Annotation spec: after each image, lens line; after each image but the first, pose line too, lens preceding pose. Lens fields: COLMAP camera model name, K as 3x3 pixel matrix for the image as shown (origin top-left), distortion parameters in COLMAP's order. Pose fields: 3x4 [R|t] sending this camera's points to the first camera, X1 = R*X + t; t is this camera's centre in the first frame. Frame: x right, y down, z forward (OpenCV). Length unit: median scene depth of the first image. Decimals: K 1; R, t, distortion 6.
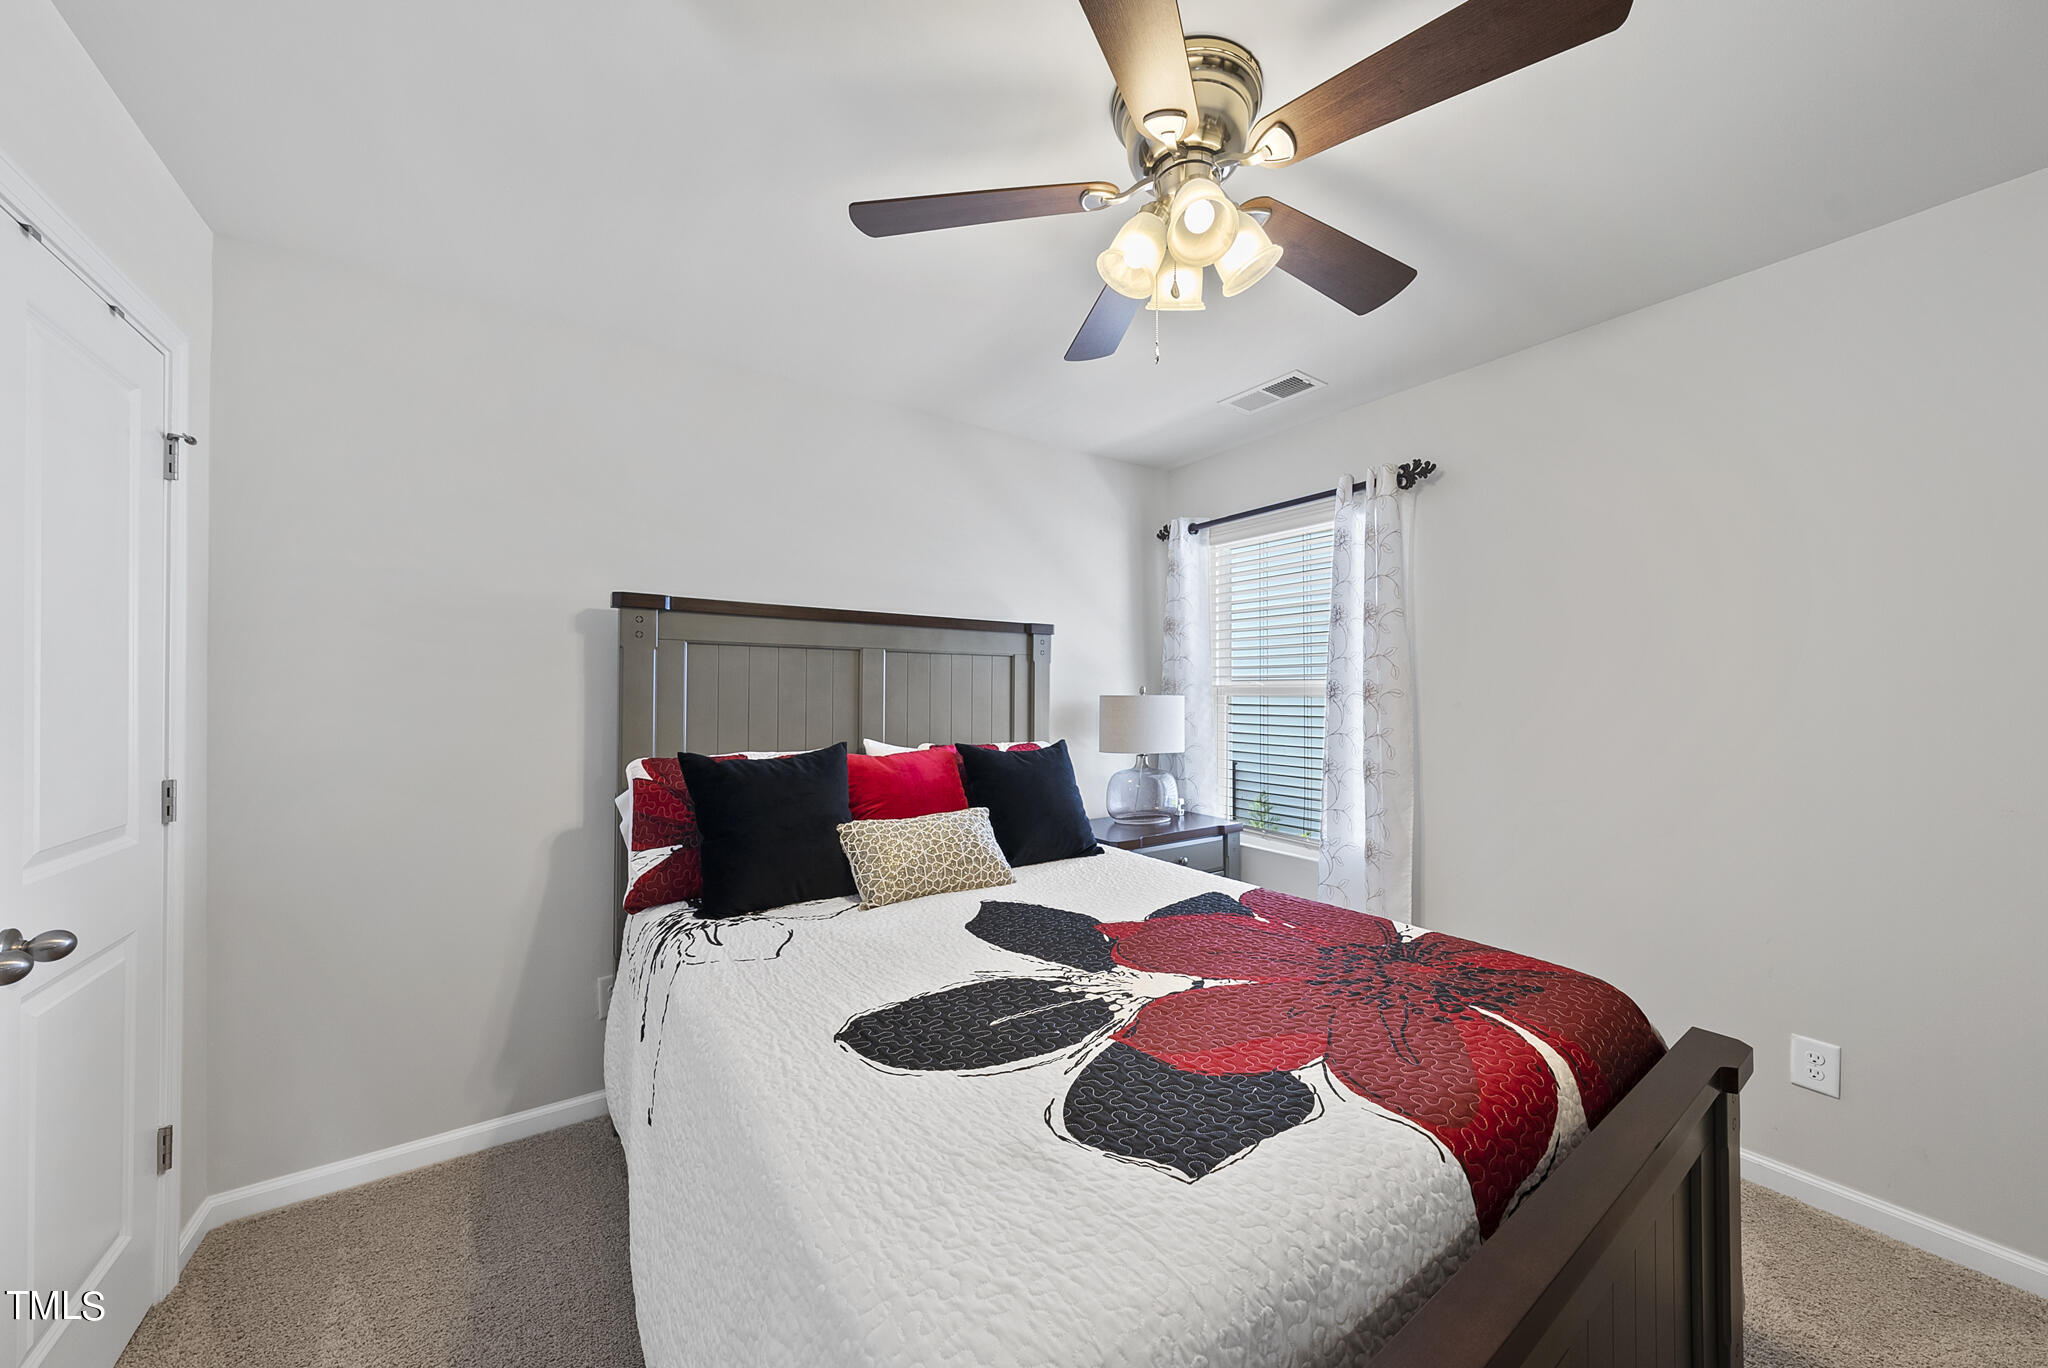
lens RADIAL K [[709.6, 0, 1031.8], [0, 709.6, 685.9], [0, 0, 1]] dist [-0.001080, 0.000227]
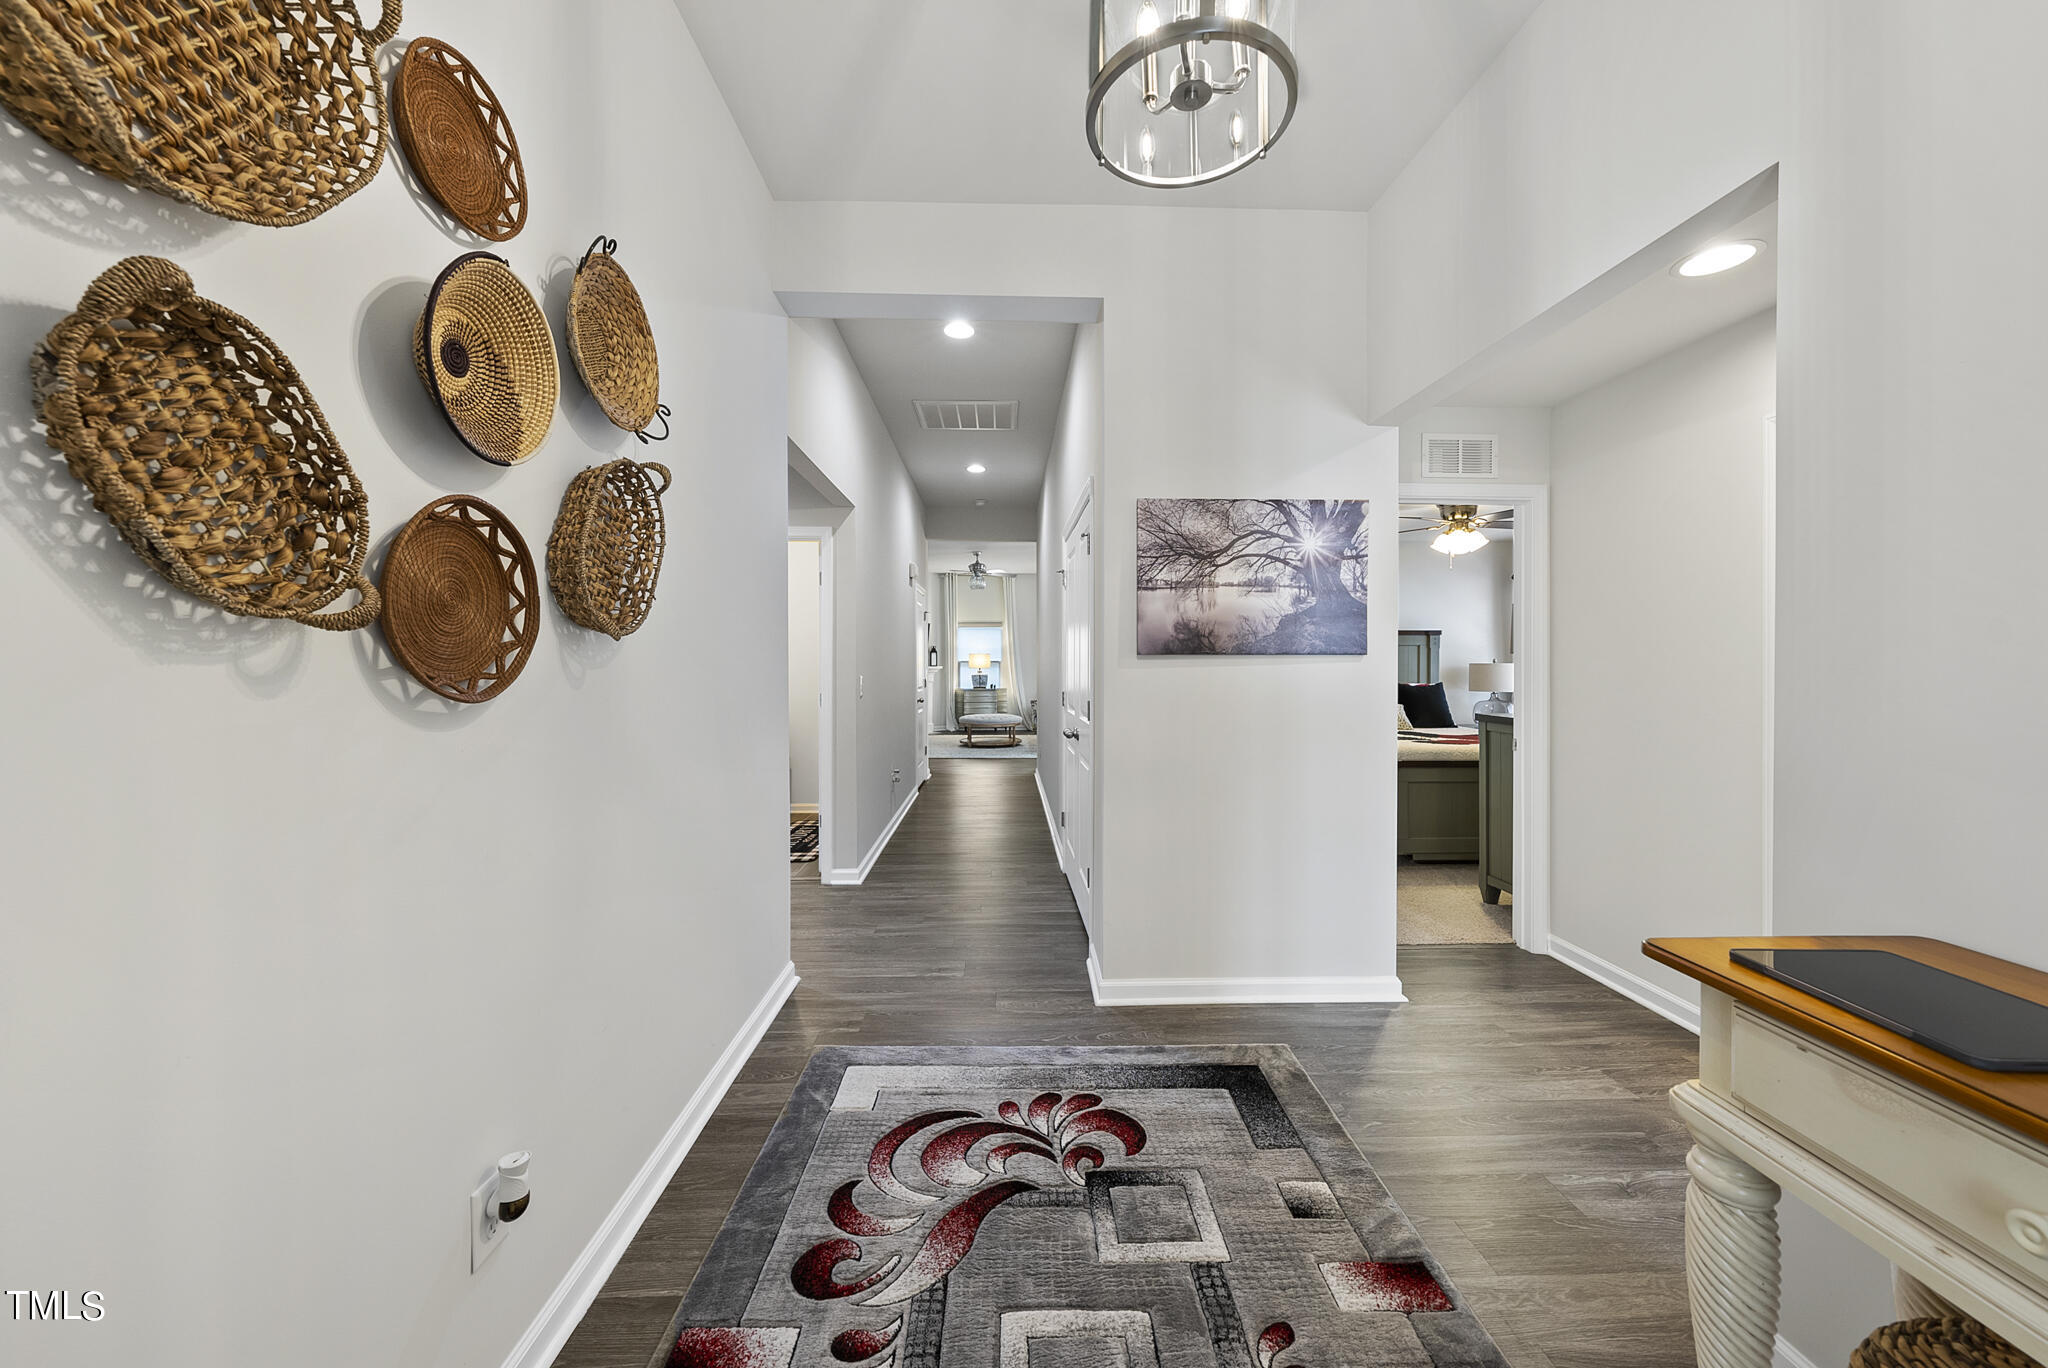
lens RADIAL K [[709.6, 0, 1027.1], [0, 709.6, 665.5], [0, 0, 1]] dist [-0.001080, 0.000227]
pose [[0.836953, 0.010197, -0.547180, 0.161740], [0.002523, 0.999744, 0.022490, -0.031725], [0.547269, -0.020203, 0.836713, -1.539964]]
